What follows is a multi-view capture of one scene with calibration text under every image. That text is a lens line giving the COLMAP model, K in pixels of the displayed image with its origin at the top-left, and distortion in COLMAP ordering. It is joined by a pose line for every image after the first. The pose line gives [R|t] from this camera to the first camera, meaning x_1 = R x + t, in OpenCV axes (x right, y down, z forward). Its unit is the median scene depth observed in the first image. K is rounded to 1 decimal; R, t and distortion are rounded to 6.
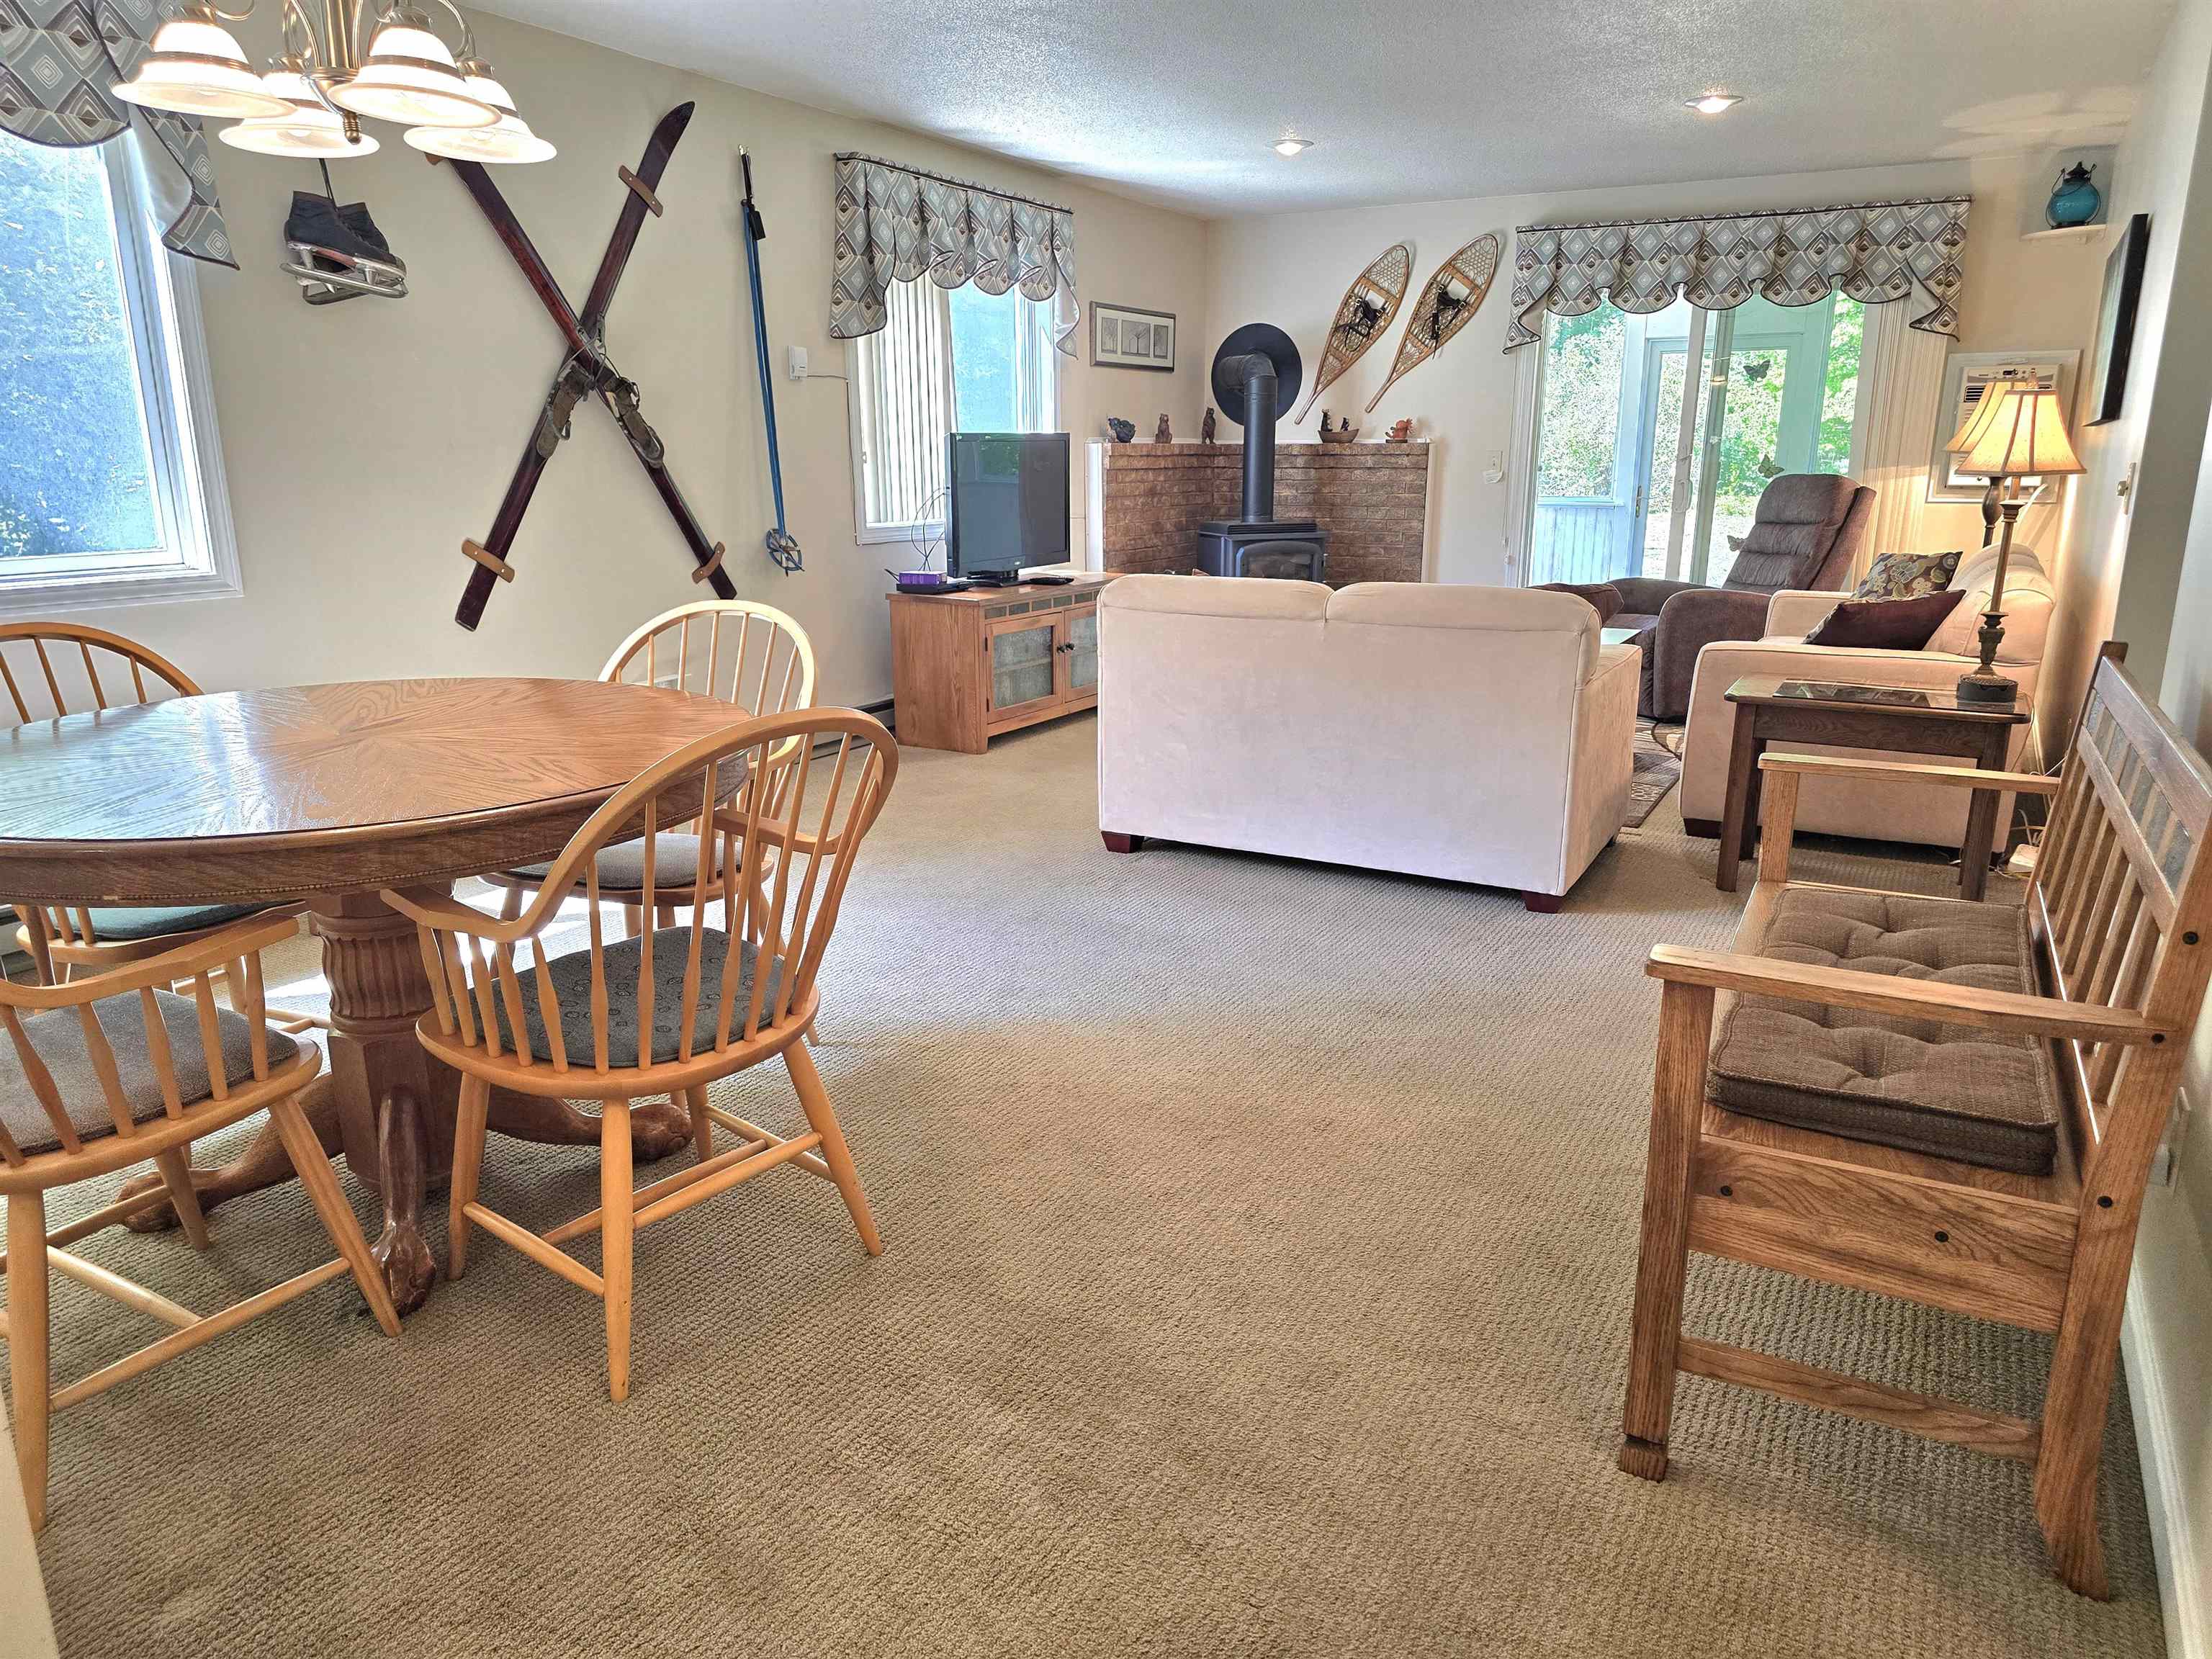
lens RADIAL K [[1491.2, 0, 1109.0], [0, 1491.2, 832.9], [0, 0, 1]] dist [0.050529, -0.039194]
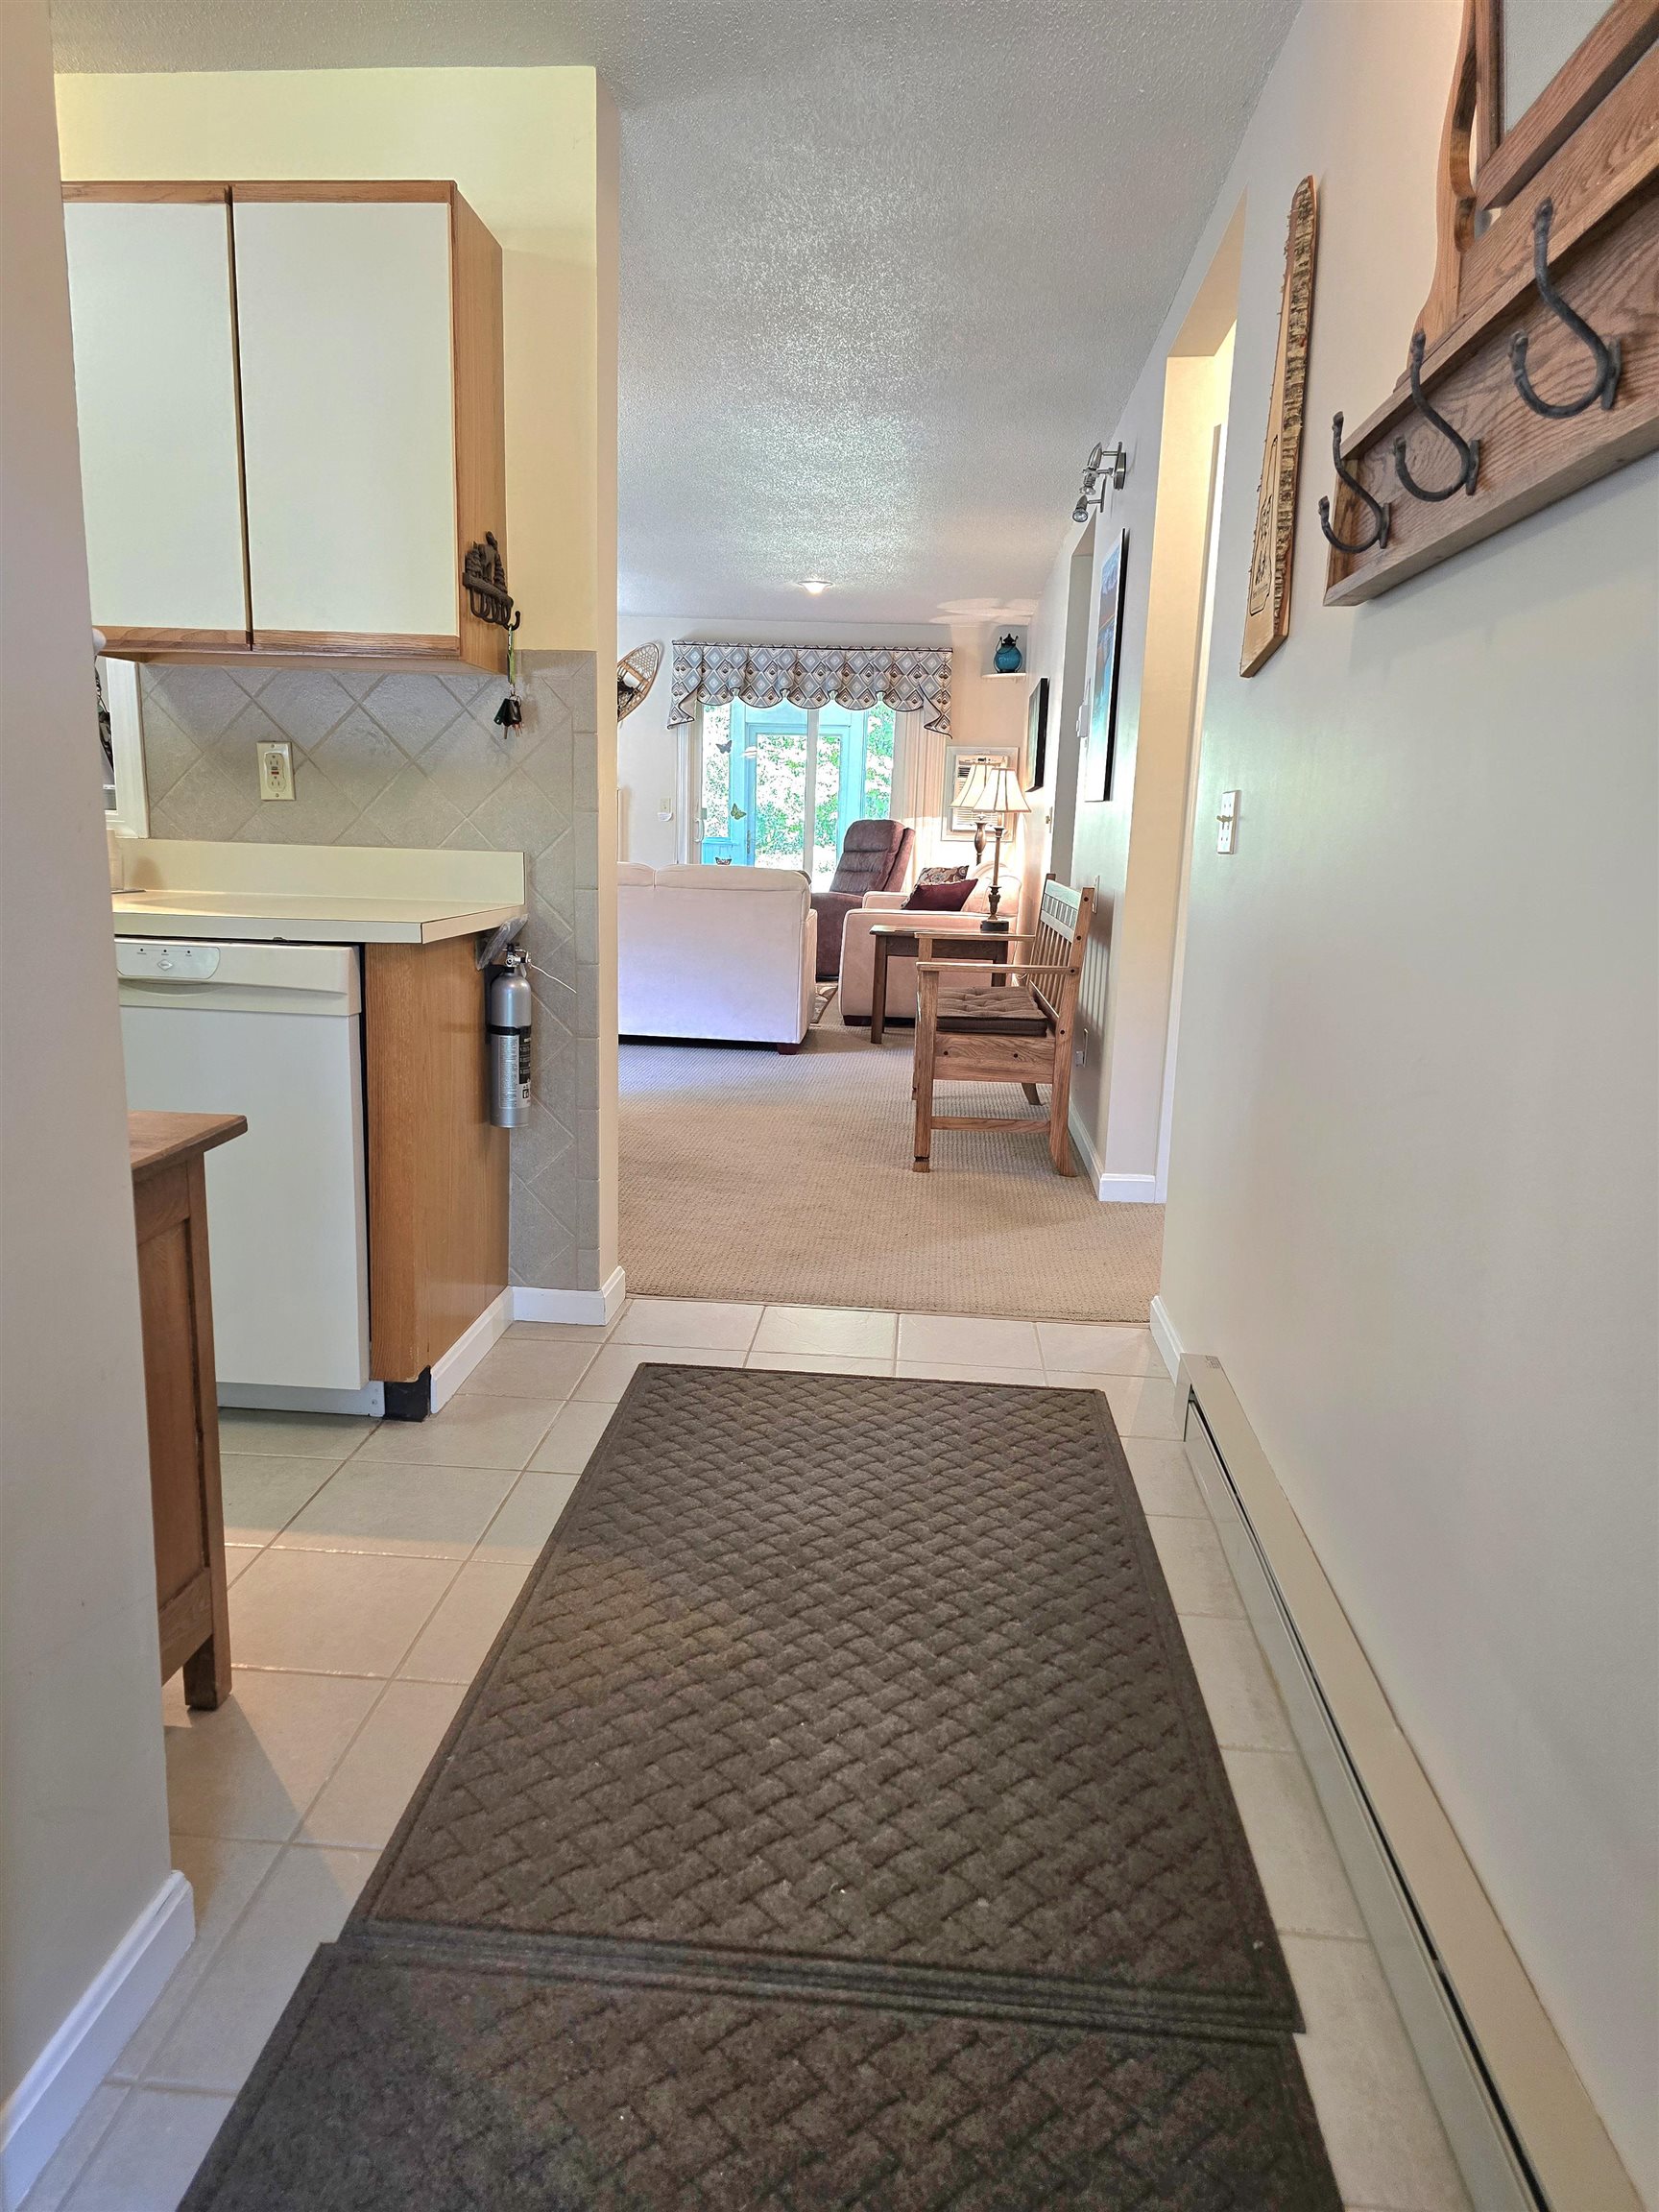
lens RADIAL K [[1409.0, 0, 827.7], [0, 1409.0, 1102.5], [0, 0, 1]] dist [0.032338, -0.003976]
pose [[0.909911, -0.056326, 0.410962, -0.178684], [0.074282, 0.996849, -0.027841, 0.082870], [-0.408098, 0.055860, 0.911227, -0.261815]]
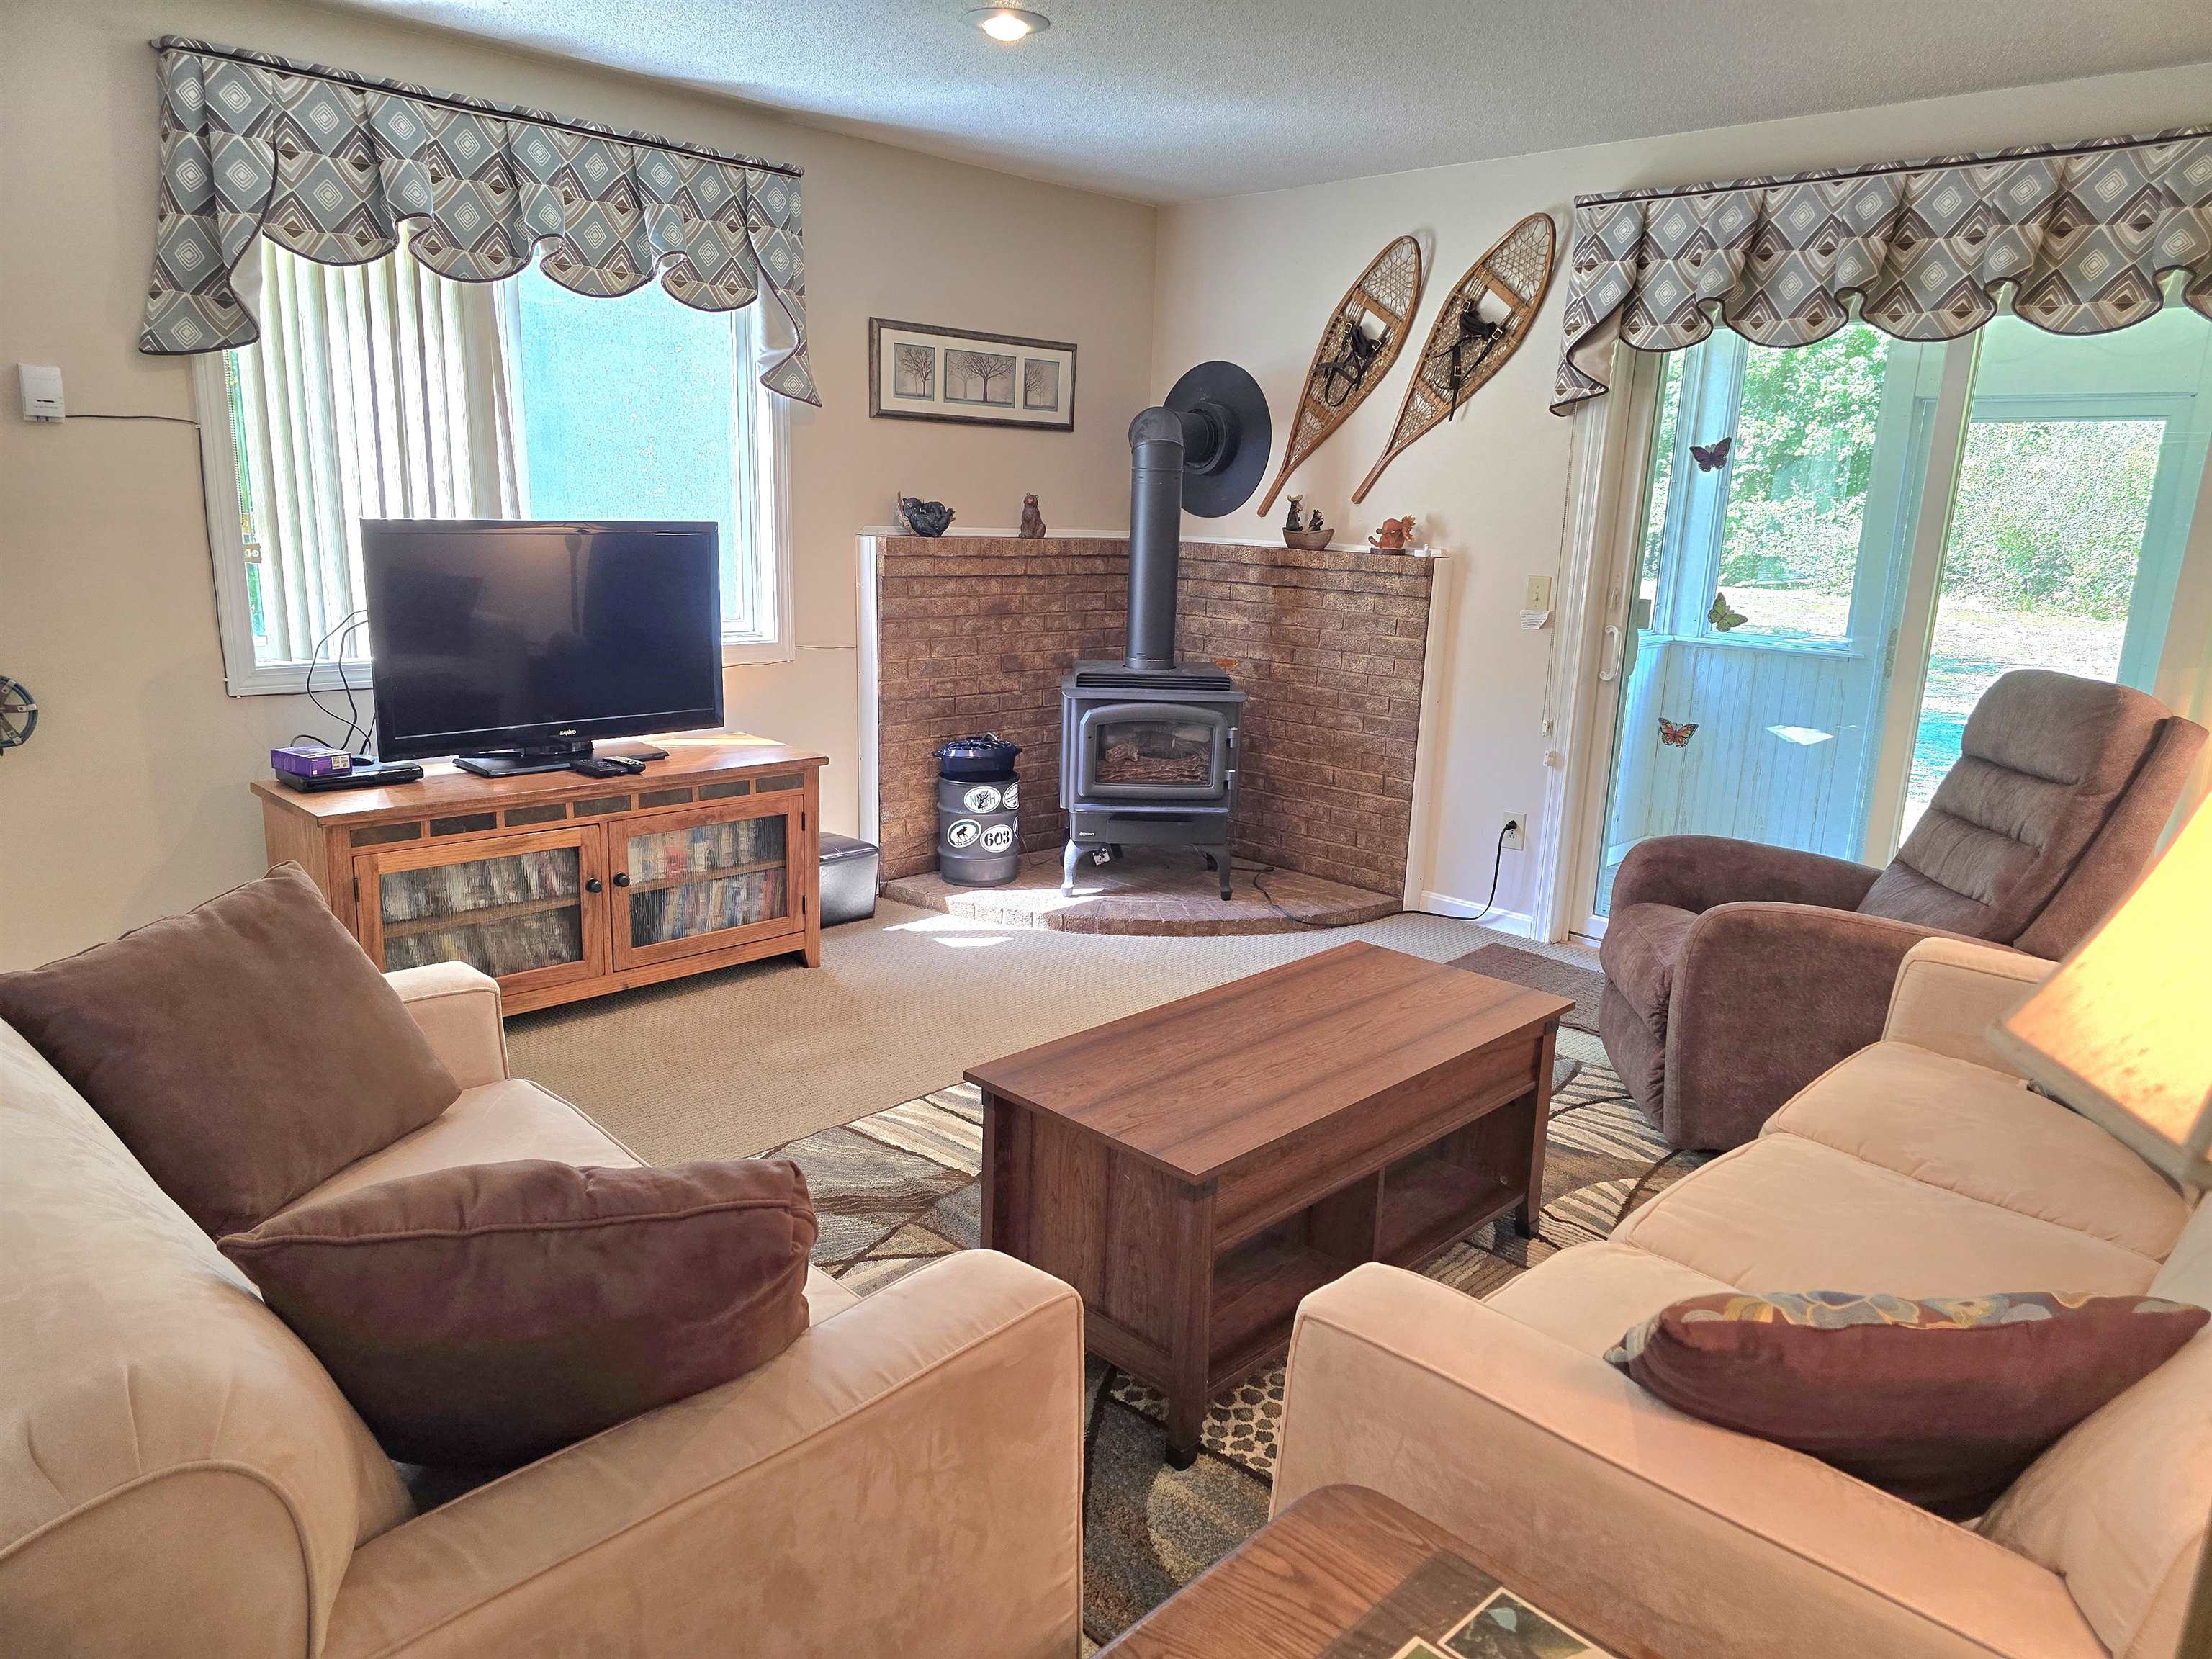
lens RADIAL K [[1491.2, 0, 1095.6], [0, 1491.2, 822.9], [0, 0, 1]] dist [0.050529, -0.039194]
pose [[0.963037, 0.091521, -0.253345, 0.281492], [-0.101735, 0.994432, -0.027484, -0.140735], [0.249419, 0.052242, 0.966985, 0.442132]]
